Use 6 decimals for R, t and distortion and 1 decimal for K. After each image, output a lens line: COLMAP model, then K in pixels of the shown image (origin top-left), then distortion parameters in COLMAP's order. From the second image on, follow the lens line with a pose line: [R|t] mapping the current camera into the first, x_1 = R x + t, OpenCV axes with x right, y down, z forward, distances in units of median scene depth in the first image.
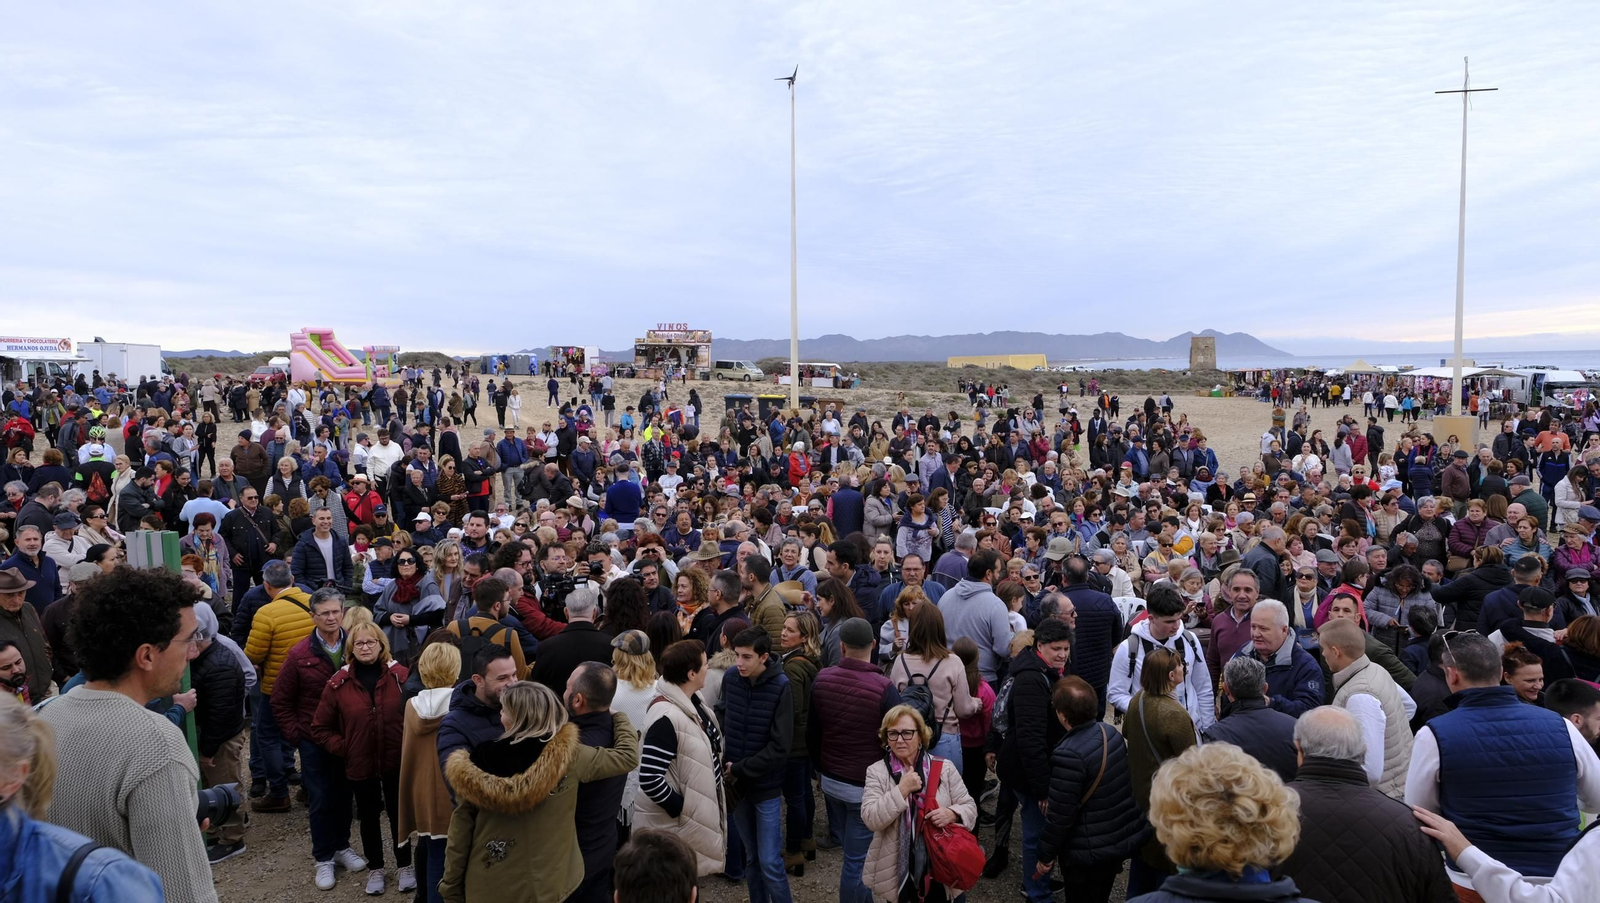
lens RADIAL K [[1097.8, 0, 798.4], [0, 1097.8, 442.5], [0, 0, 1]] dist [-0.026200, -0.002582]
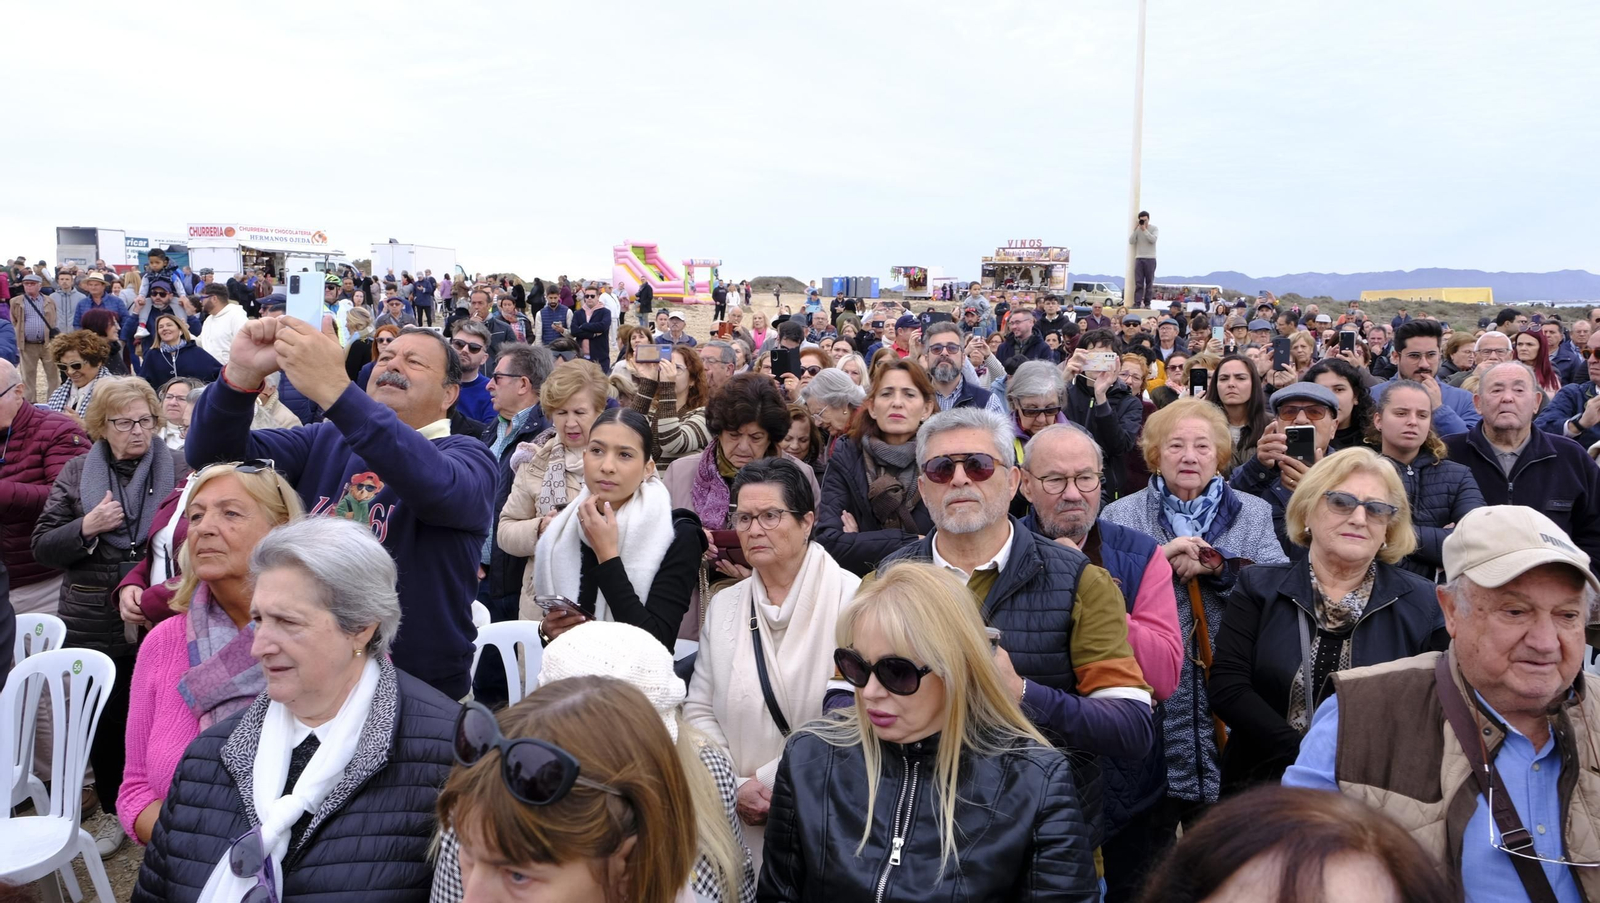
lens RADIAL K [[1083.8, 0, 798.7], [0, 1083.8, 450.1], [0, 0, 1]] dist [-0.033410, 0.000095]
pose [[0.942596, 0.054006, -0.329538, 0.009366], [-0.032879, 0.997050, 0.069354, 0.006010], [0.332312, -0.054538, 0.941592, 0.112351]]
